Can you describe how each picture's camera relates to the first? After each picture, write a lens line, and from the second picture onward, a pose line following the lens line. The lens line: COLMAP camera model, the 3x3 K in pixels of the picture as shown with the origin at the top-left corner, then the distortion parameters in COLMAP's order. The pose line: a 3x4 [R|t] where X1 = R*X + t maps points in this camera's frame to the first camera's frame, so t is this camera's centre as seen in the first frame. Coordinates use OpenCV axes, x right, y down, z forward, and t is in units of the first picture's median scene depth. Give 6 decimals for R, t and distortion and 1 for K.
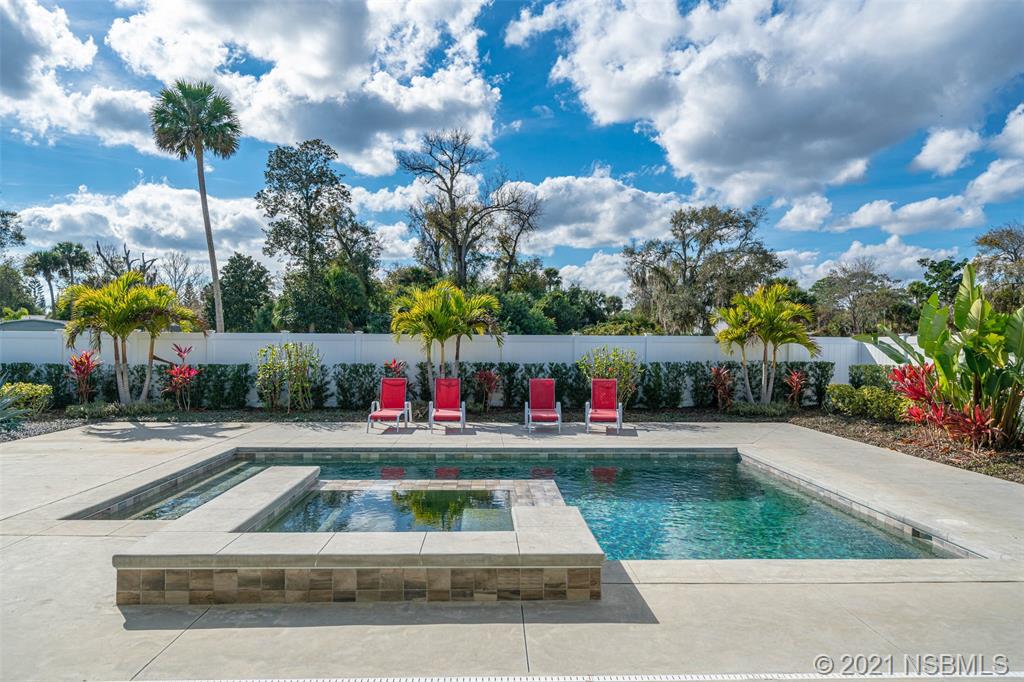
lens RADIAL K [[653.2, 0, 512.0], [0, 653.2, 341.0], [0, 0, 1]] dist [0.001398, 0.000245]
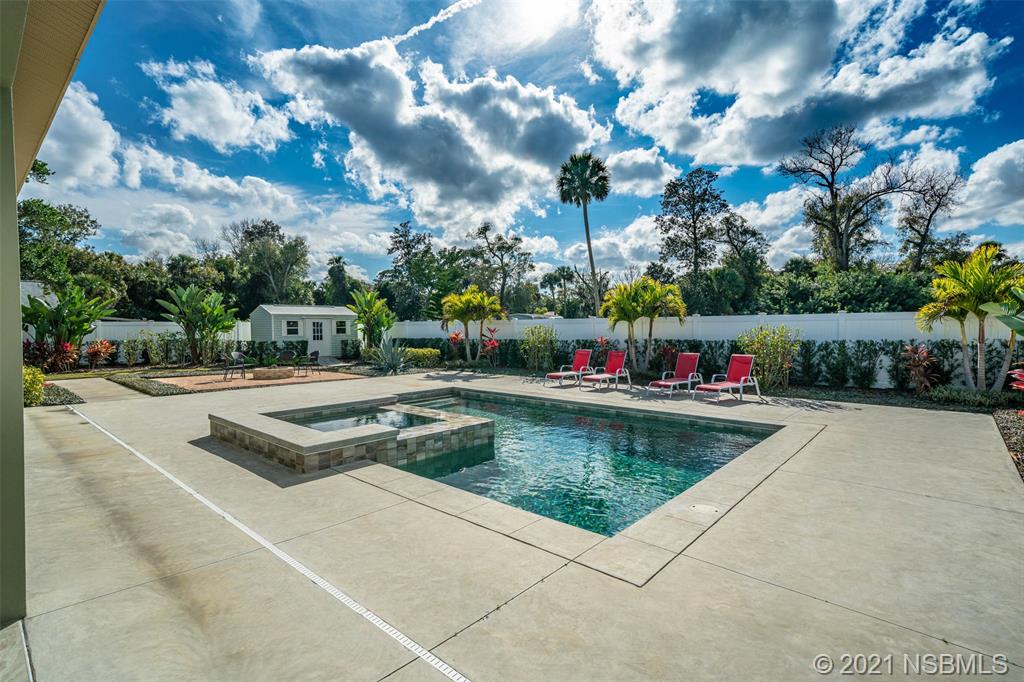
lens RADIAL K [[486.9, 0, 512.0], [0, 486.9, 341.0], [0, 0, 1]] dist [0.014377, 0.000078]
pose [[0.720428, 0.008697, -0.693475, 0.179462], [0.014040, 0.999534, 0.027121, 0.003263], [0.693388, -0.029275, 0.719970, 0.060665]]
